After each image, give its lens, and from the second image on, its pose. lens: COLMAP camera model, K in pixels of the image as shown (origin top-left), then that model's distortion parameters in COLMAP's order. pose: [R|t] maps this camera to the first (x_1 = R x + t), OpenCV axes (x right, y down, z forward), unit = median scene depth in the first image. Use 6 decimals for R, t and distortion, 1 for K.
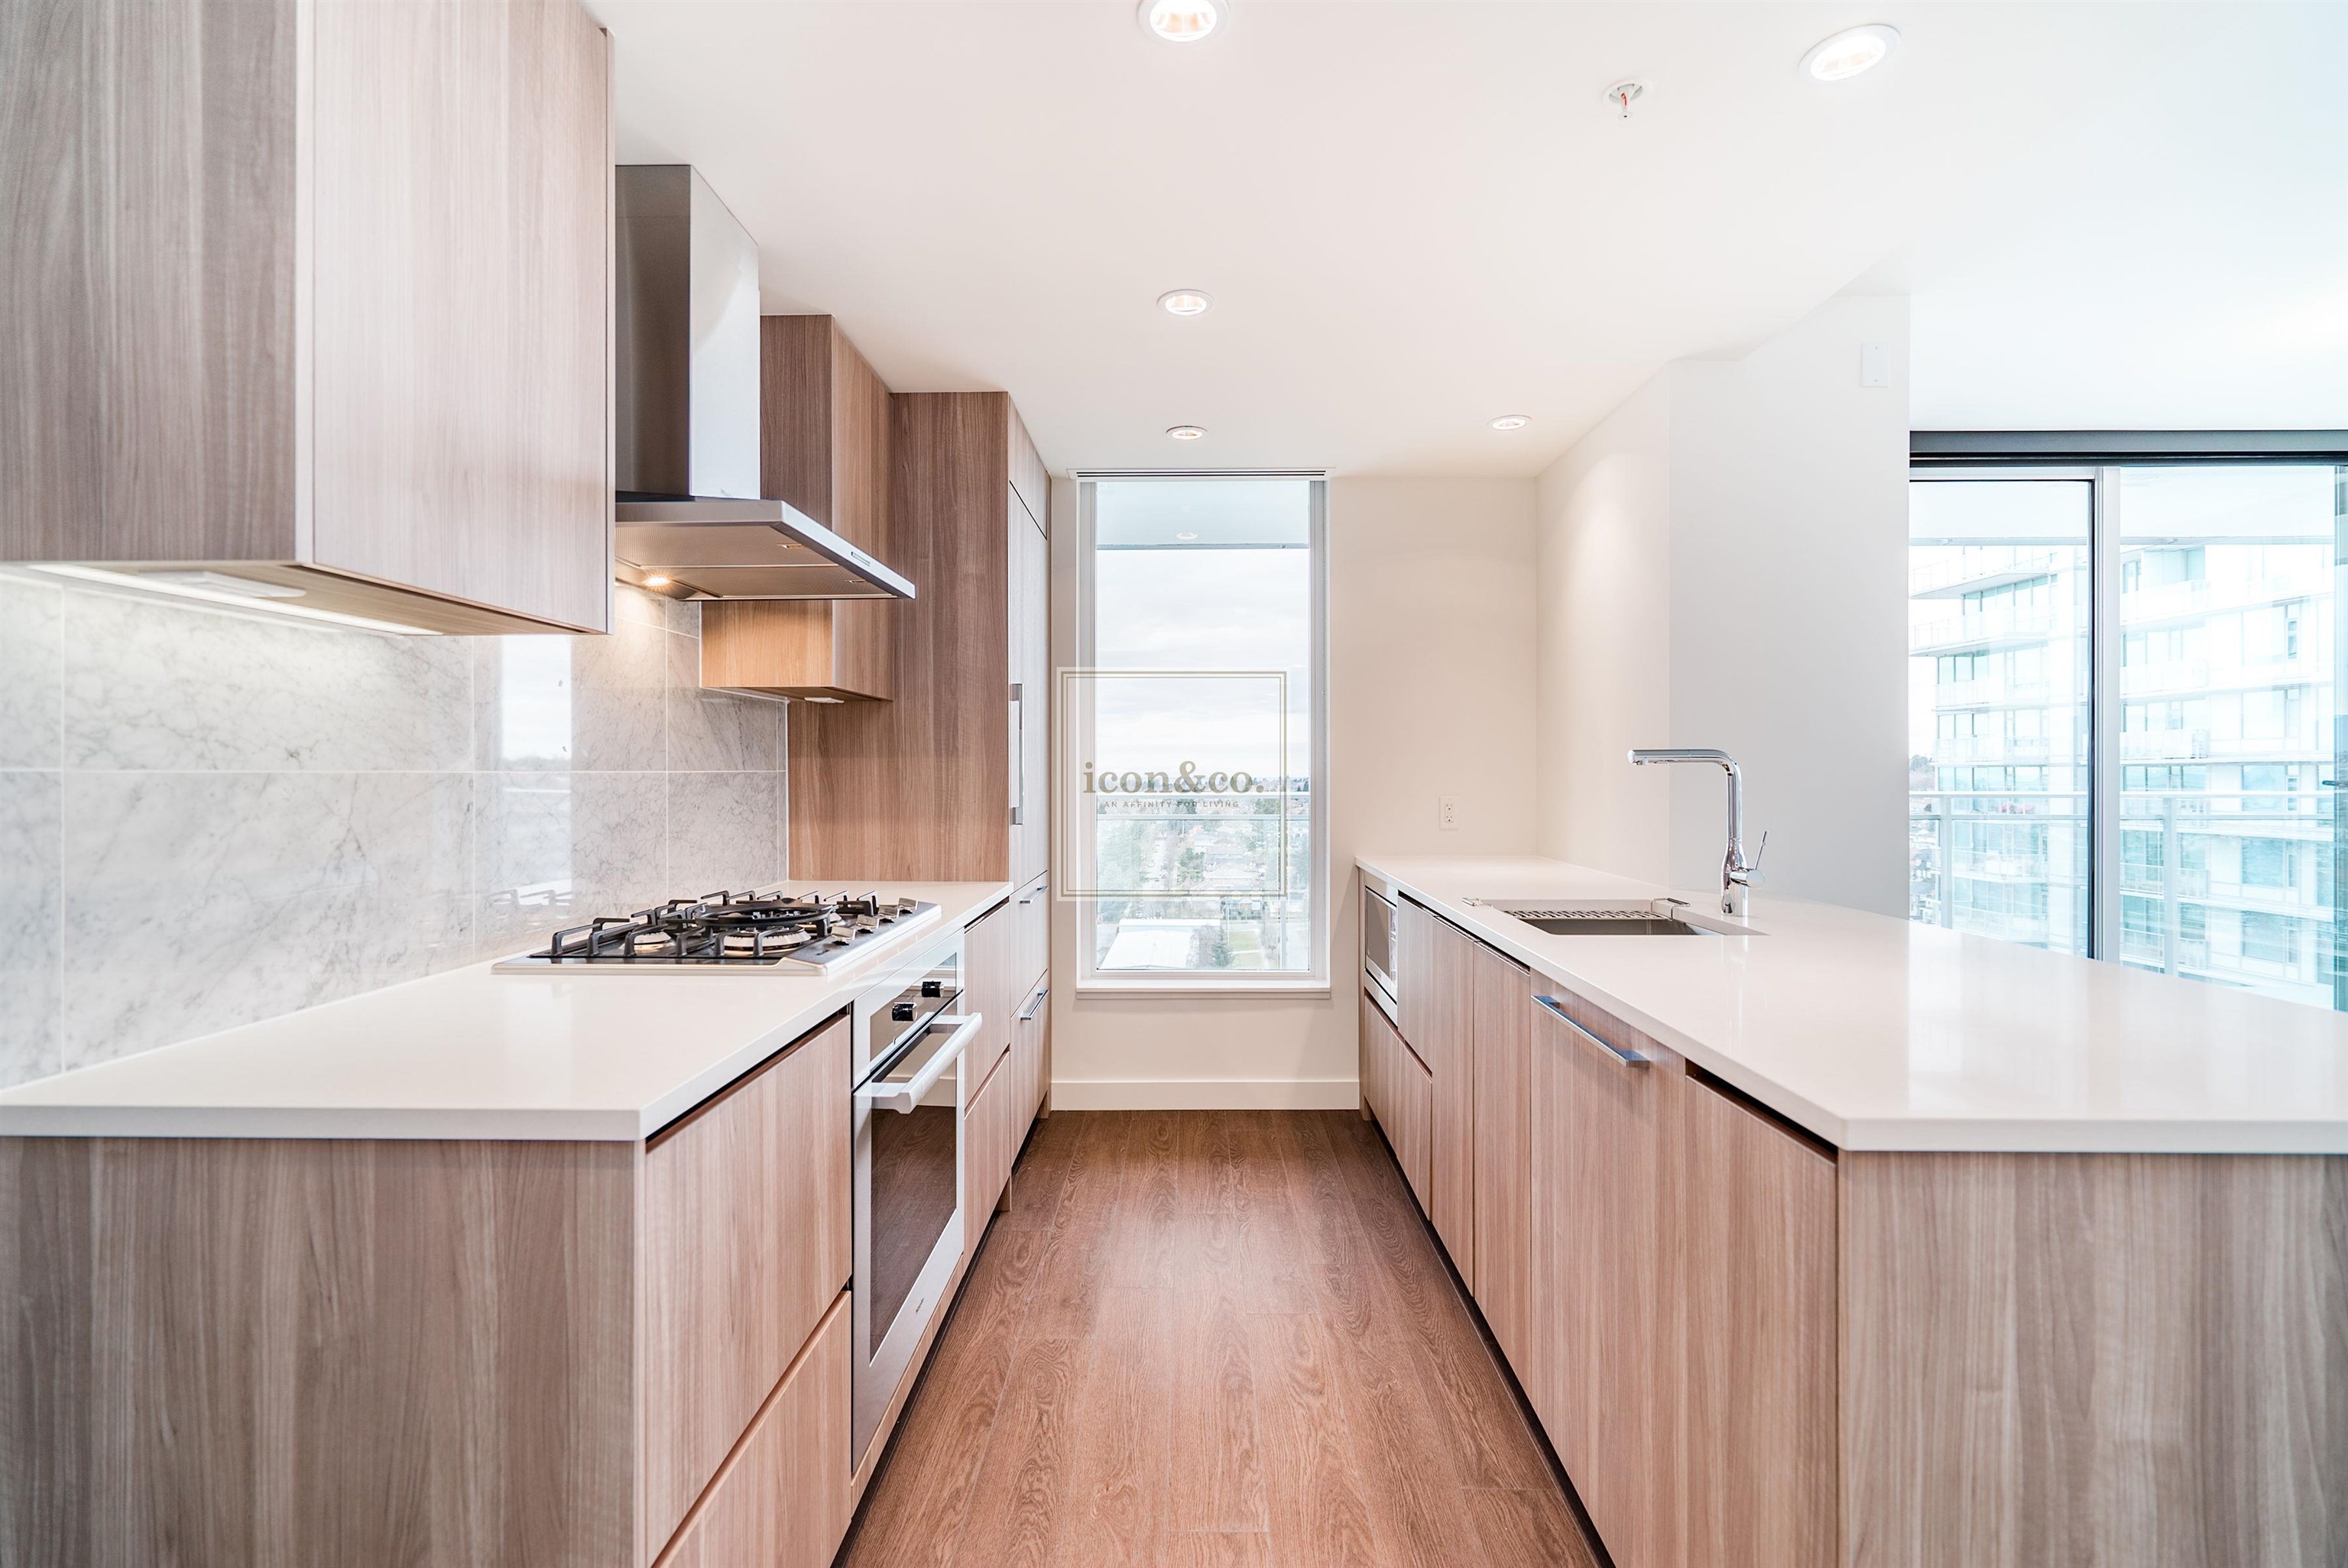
lens RADIAL K [[1059.0, 0, 1165.8], [0, 1059.0, 775.4], [0, 0, 1]] dist [-0.000700, 0.000055]
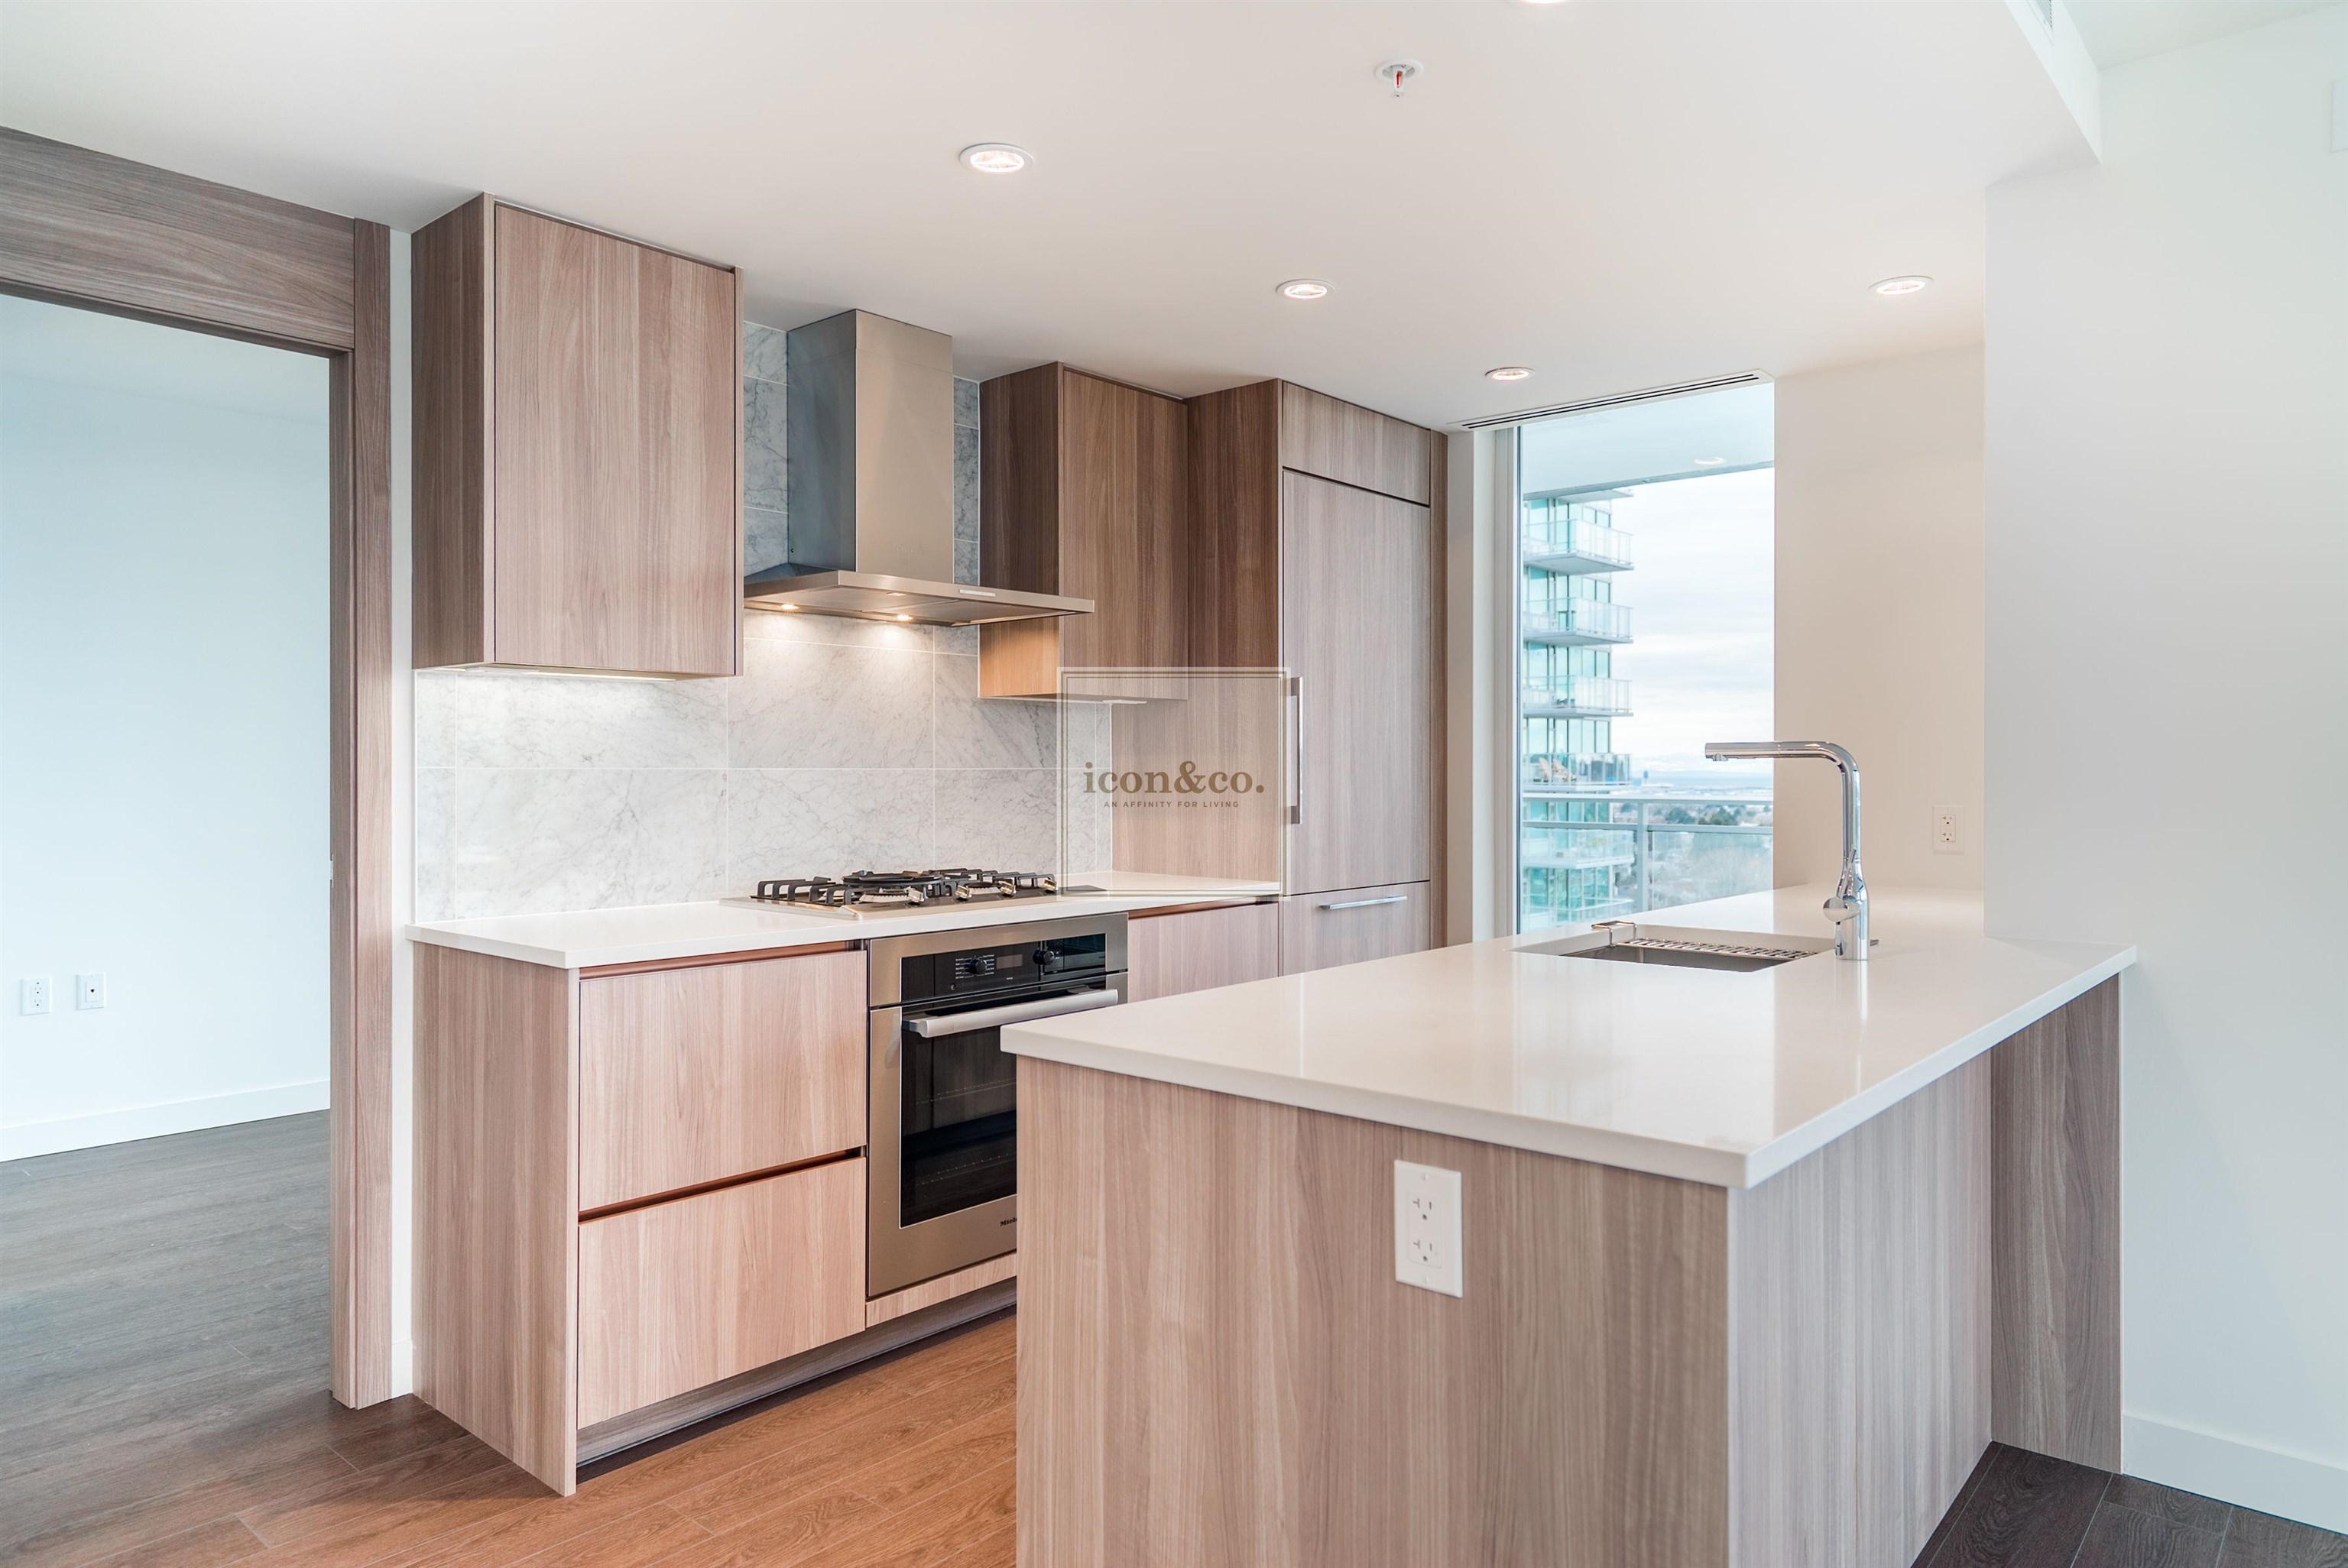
lens RADIAL K [[1453.3, 0, 1174.0], [0, 1453.3, 784.0], [0, 0, 1]] dist [0.002396, 0.000687]
pose [[0.769735, 0.006913, -0.638326, 1.274847], [-0.002674, 0.999968, 0.007604, 0.000967], [0.638358, -0.004146, 0.769729, -0.177938]]
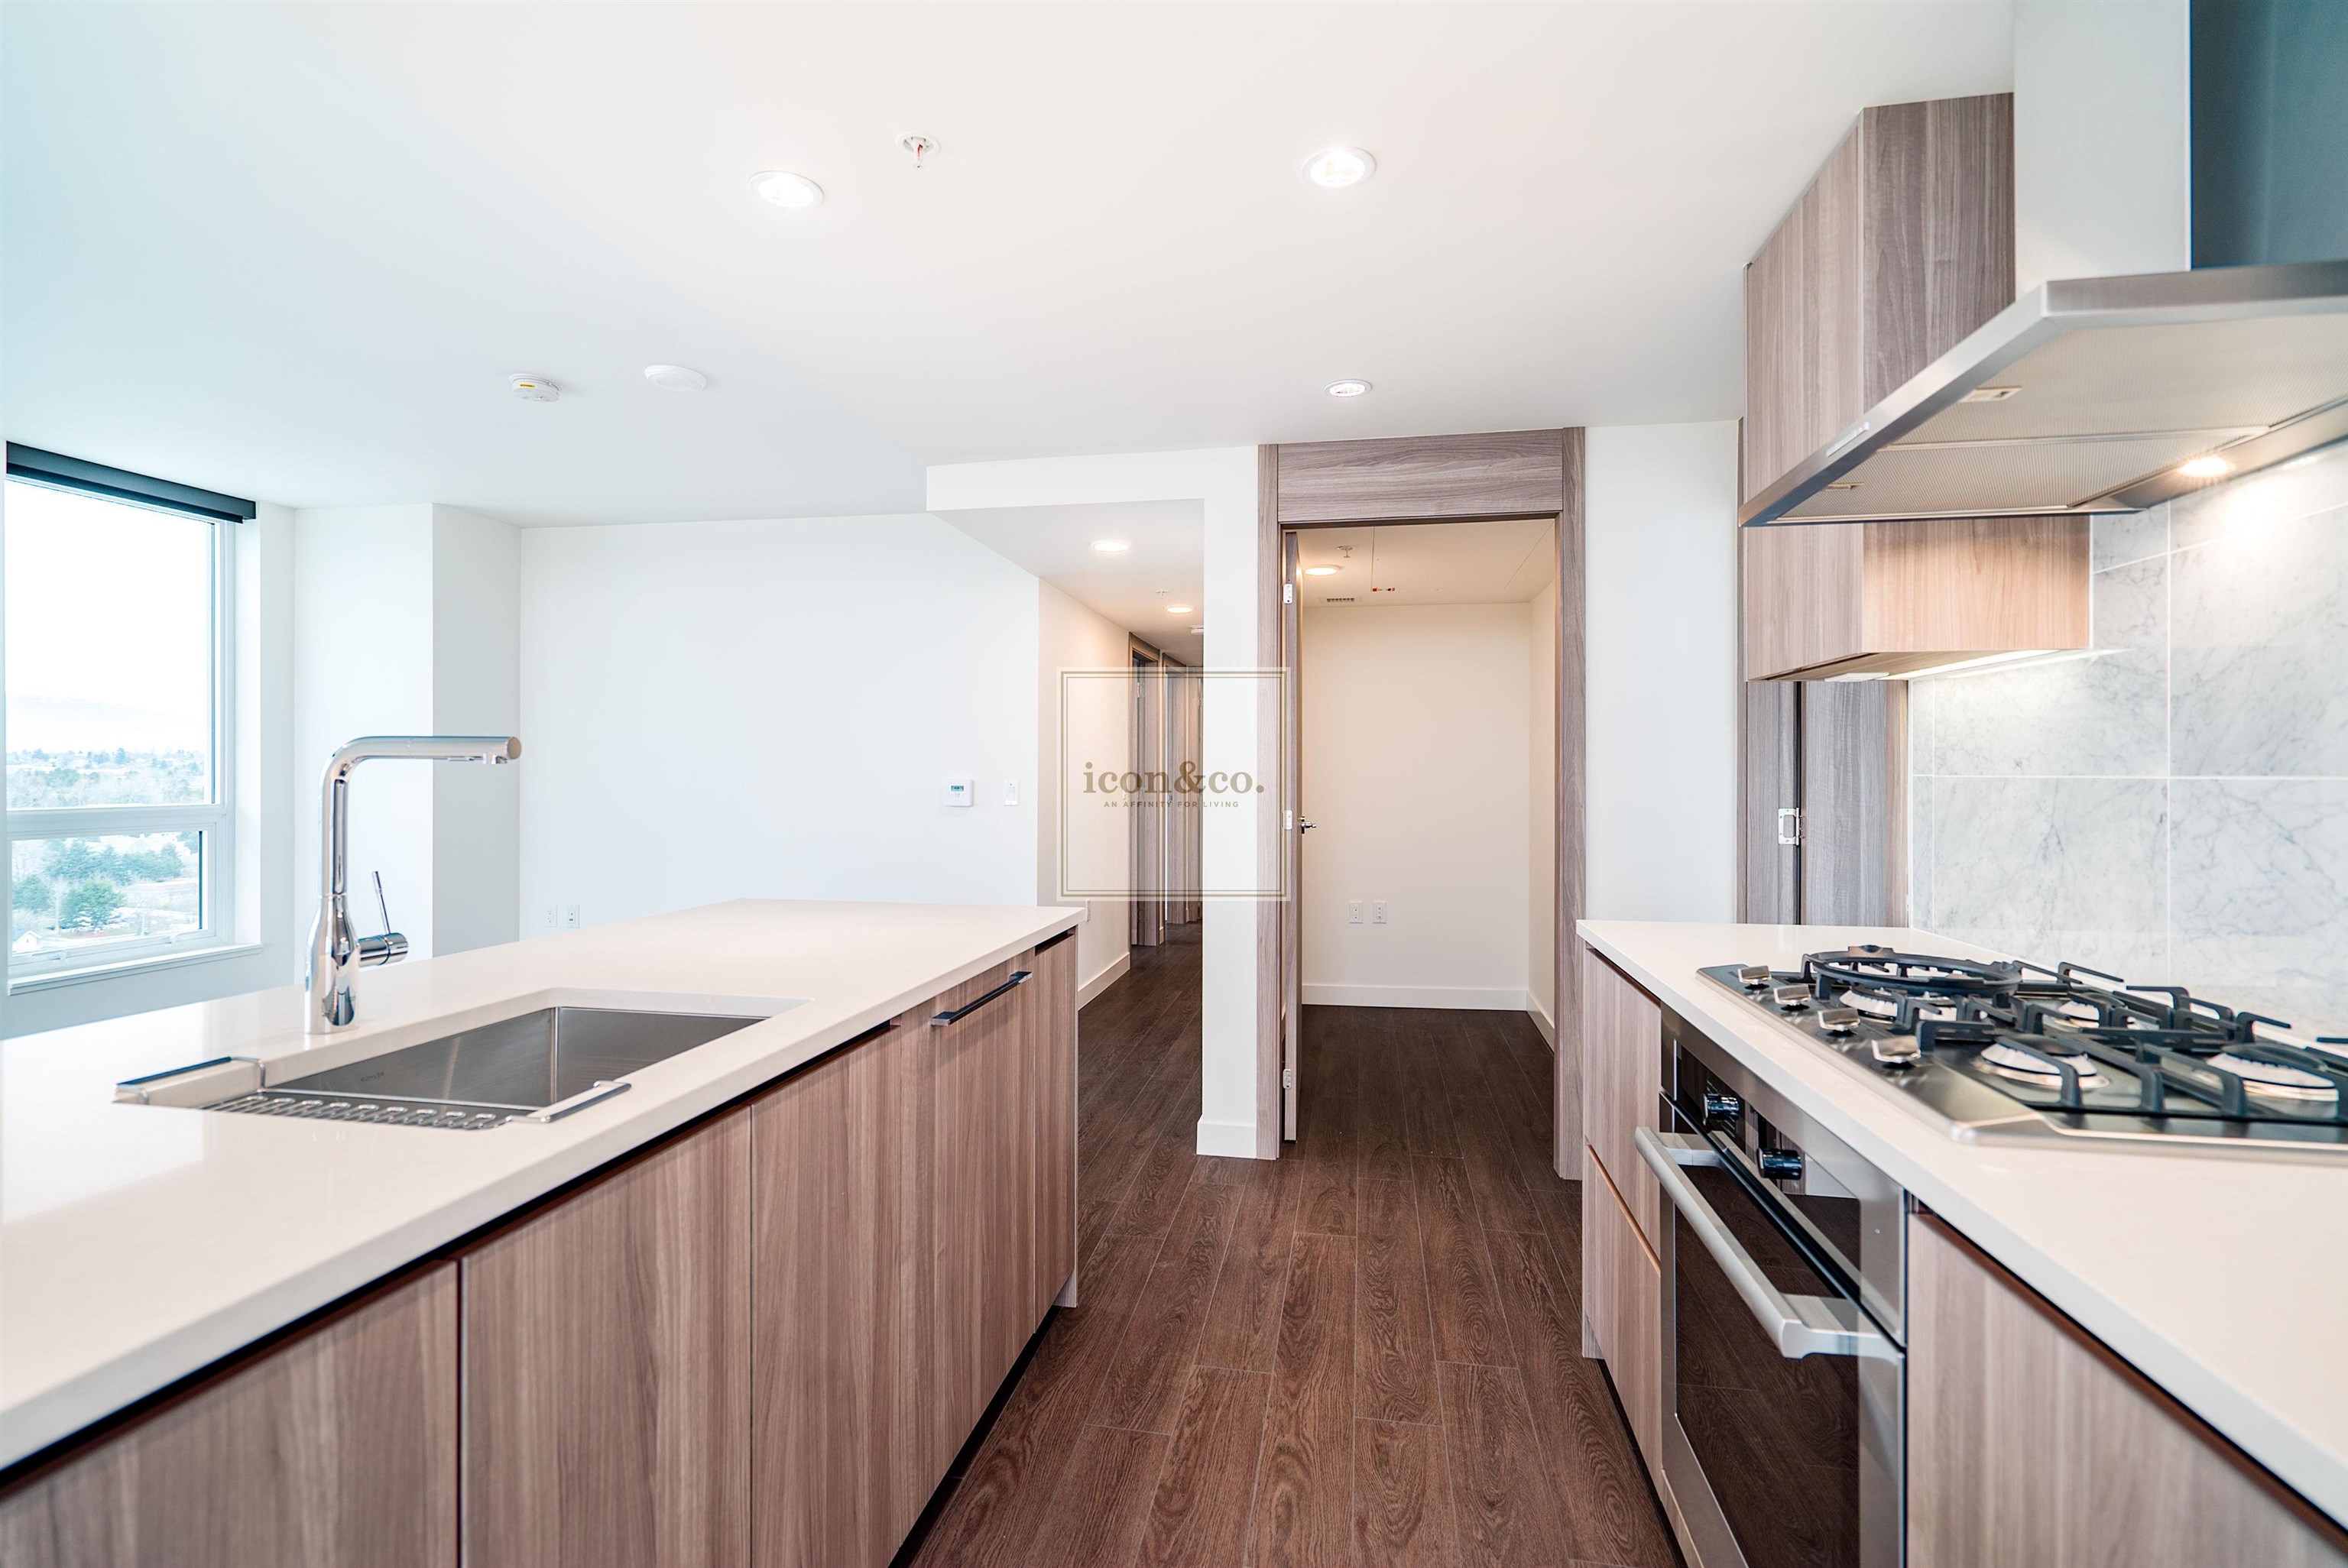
lens RADIAL K [[1059.0, 0, 1165.8], [0, 1059.0, 775.4], [0, 0, 1]] dist [-0.000700, 0.000055]
pose [[-0.986189, -0.001902, 0.165611, 0.010106], [-0.001254, 0.999991, 0.004017, -0.008595], [-0.165617, 0.003754, -0.986183, 2.284160]]
